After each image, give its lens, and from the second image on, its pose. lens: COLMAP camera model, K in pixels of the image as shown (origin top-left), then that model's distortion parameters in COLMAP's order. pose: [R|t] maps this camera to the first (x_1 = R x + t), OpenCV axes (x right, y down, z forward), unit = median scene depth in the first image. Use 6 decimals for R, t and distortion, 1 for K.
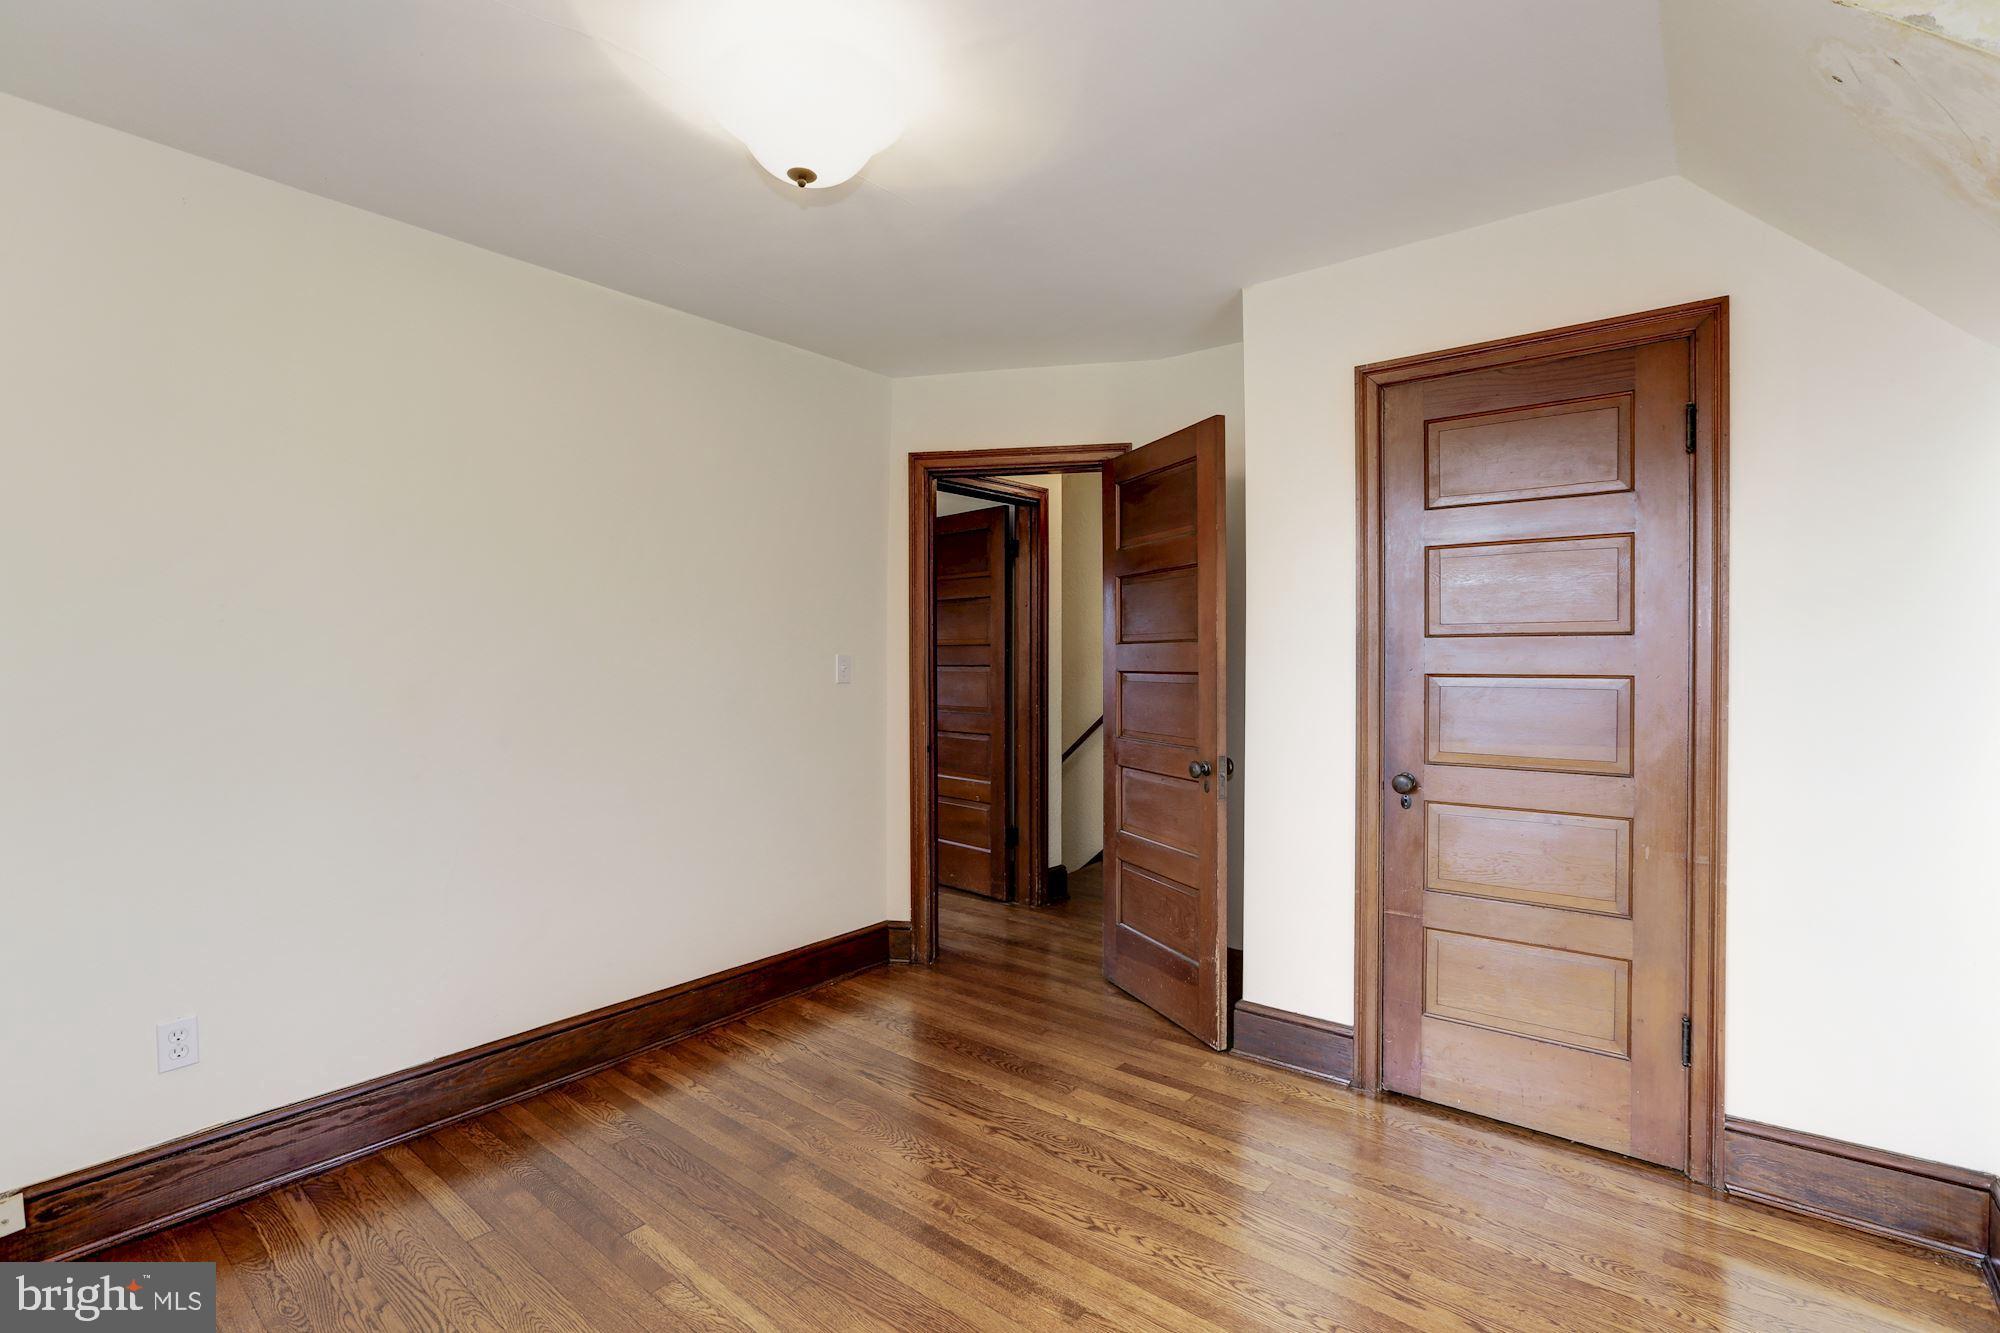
lens RADIAL K [[905.3, 0, 996.8], [0, 905.3, 656.5], [0, 0, 1]] dist [-0.030724, 0.013906]
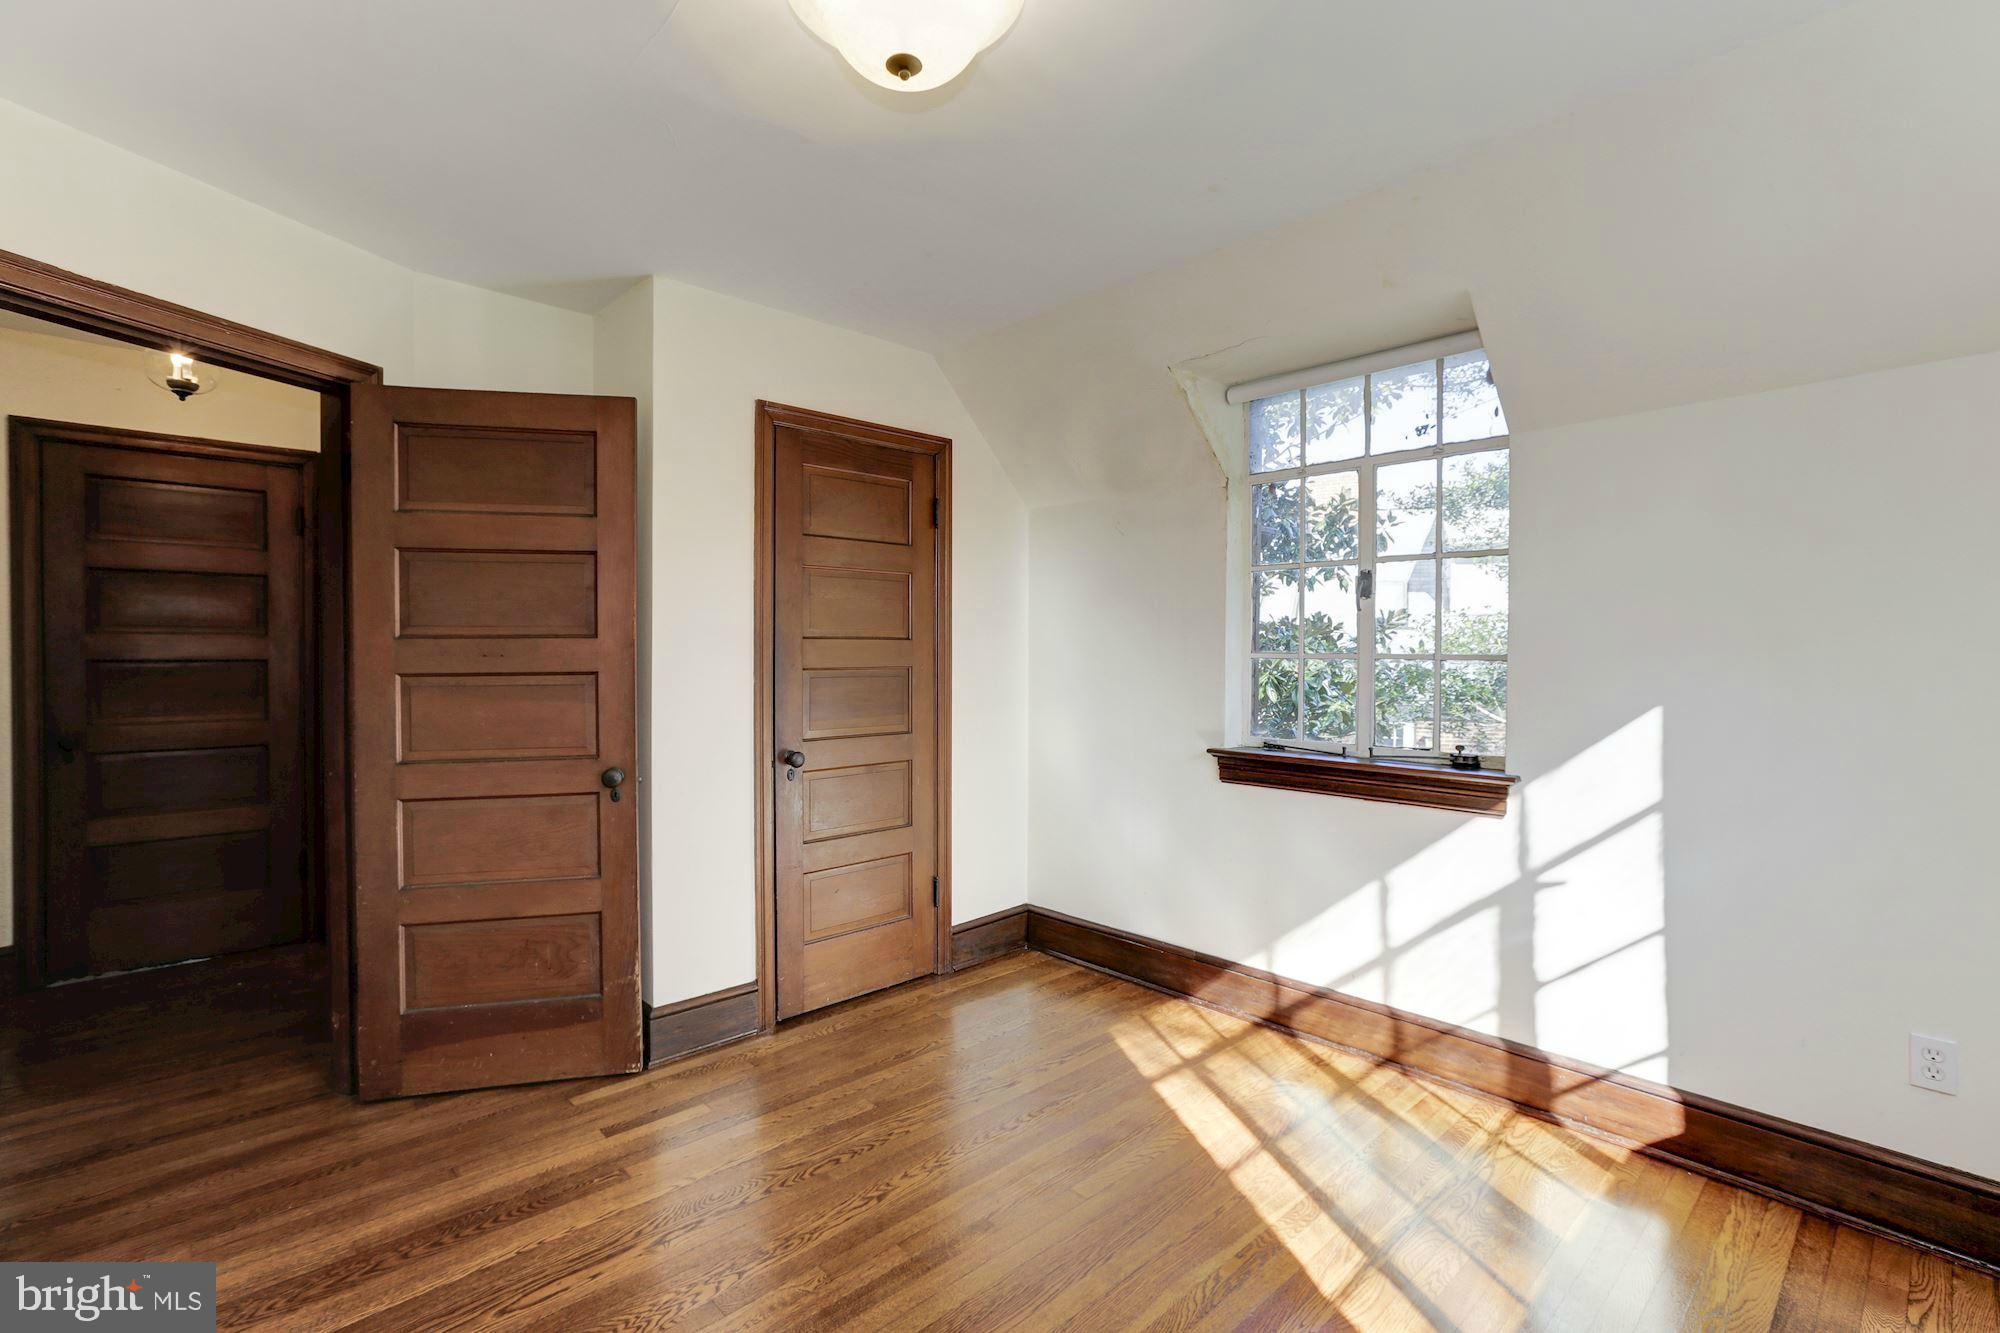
lens RADIAL K [[905.3, 0, 995.2], [0, 905.3, 658.7], [0, 0, 1]] dist [-0.030724, 0.013906]
pose [[0.141922, -0.004413, 0.989868, -0.696877], [0.000089, 0.999990, 0.004446, 0.000326], [-0.989878, -0.000543, 0.141921, 0.548147]]
